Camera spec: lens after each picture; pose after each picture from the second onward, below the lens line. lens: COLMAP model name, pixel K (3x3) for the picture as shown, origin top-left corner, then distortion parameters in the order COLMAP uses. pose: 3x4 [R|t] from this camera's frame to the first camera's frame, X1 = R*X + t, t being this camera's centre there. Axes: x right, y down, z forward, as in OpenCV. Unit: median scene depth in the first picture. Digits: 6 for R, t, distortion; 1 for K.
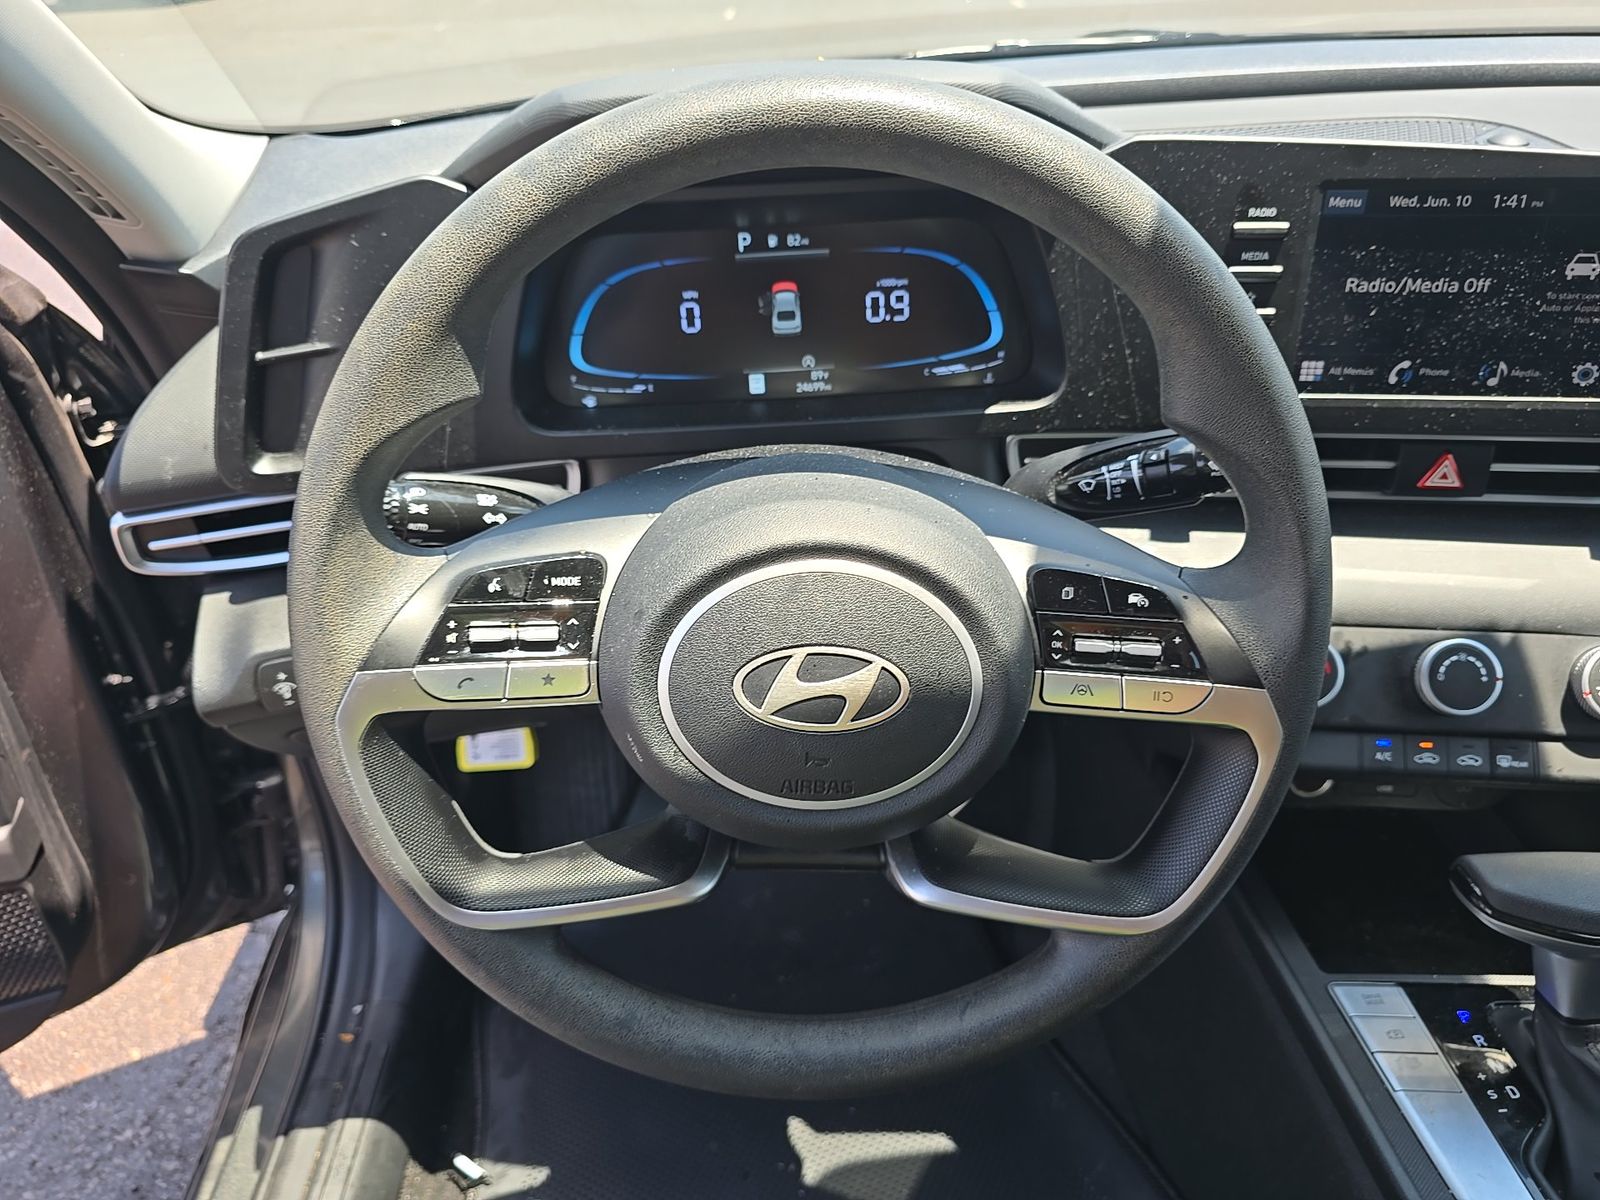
lens RADIAL K [[1054.3, 0, 800.0], [0, 1054.3, 600.0], [0, 0, 1]] dist [-0.020971, -0.005777]
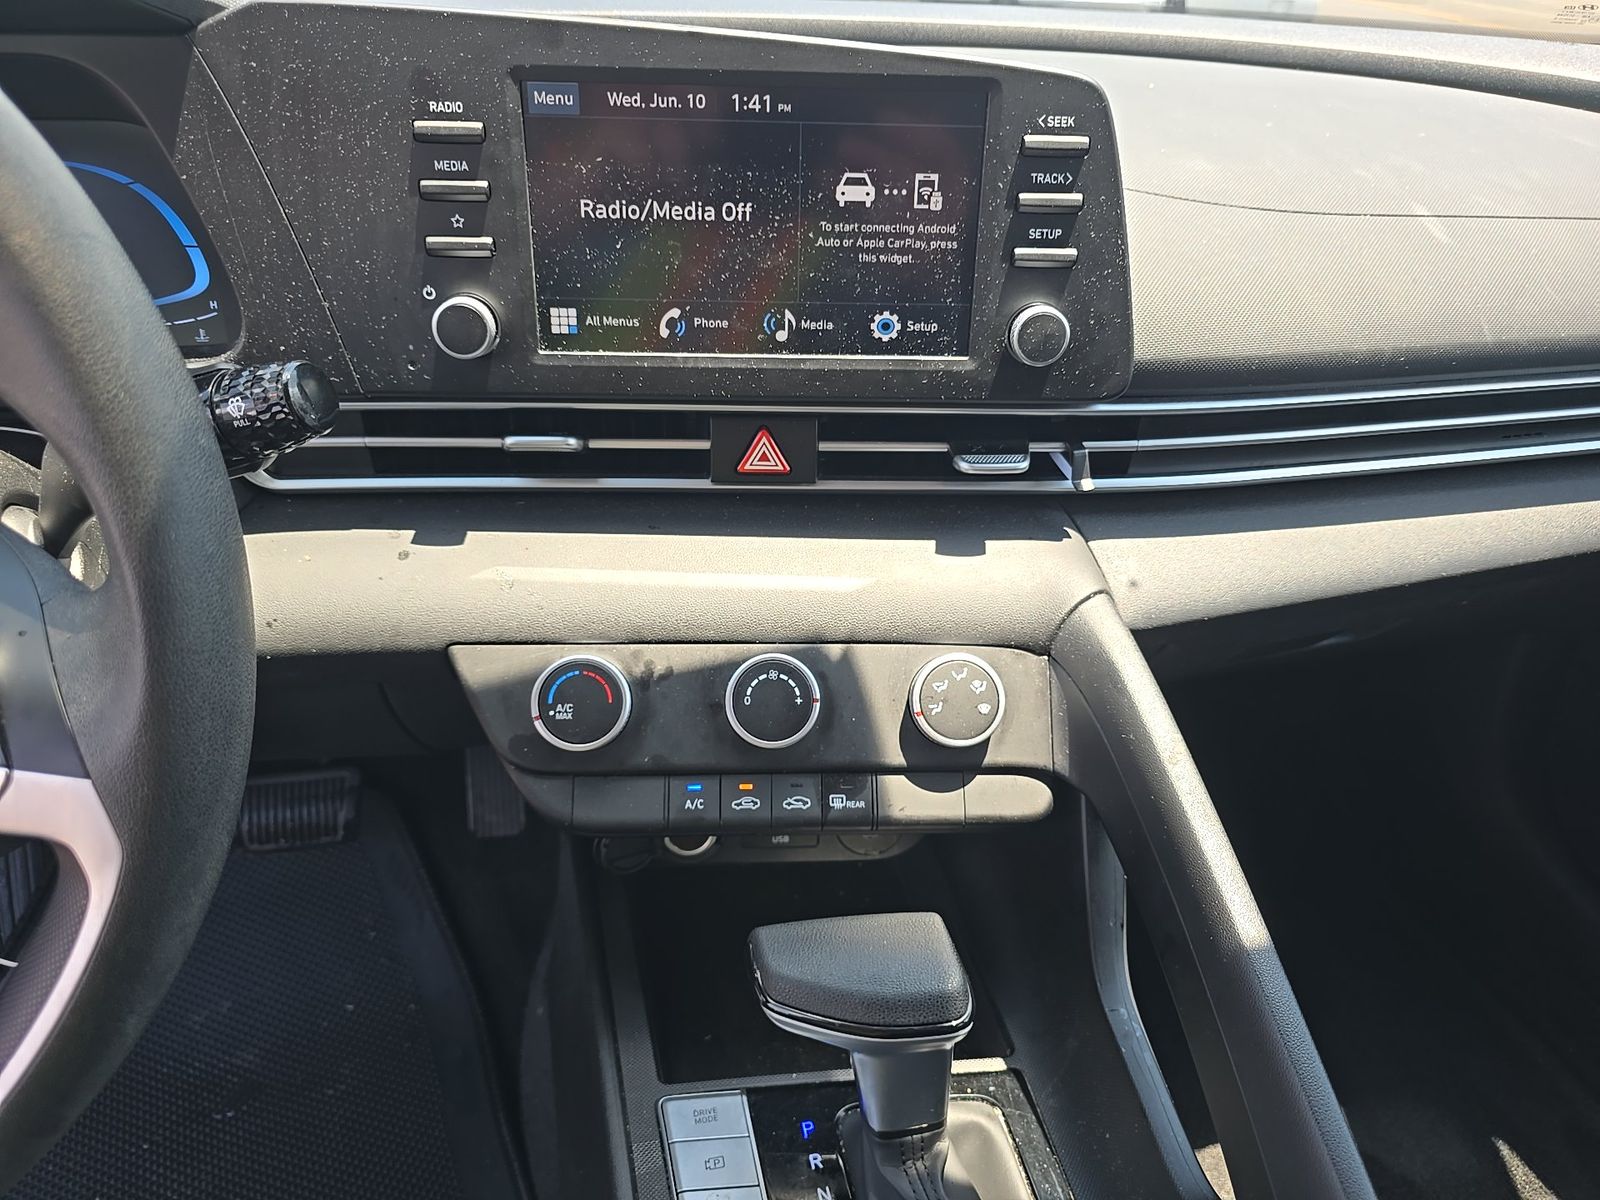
lens RADIAL K [[1024.6, 0, 800.0], [0, 1024.6, 600.0], [0, 0, 1]] dist [0.000427, -0.034055]
pose [[0.981793, -0.023472, 0.188498, 0.497810], [0.034511, 0.997862, -0.055498, 0.040651], [-0.186792, 0.060992, 0.980504, 0.211489]]
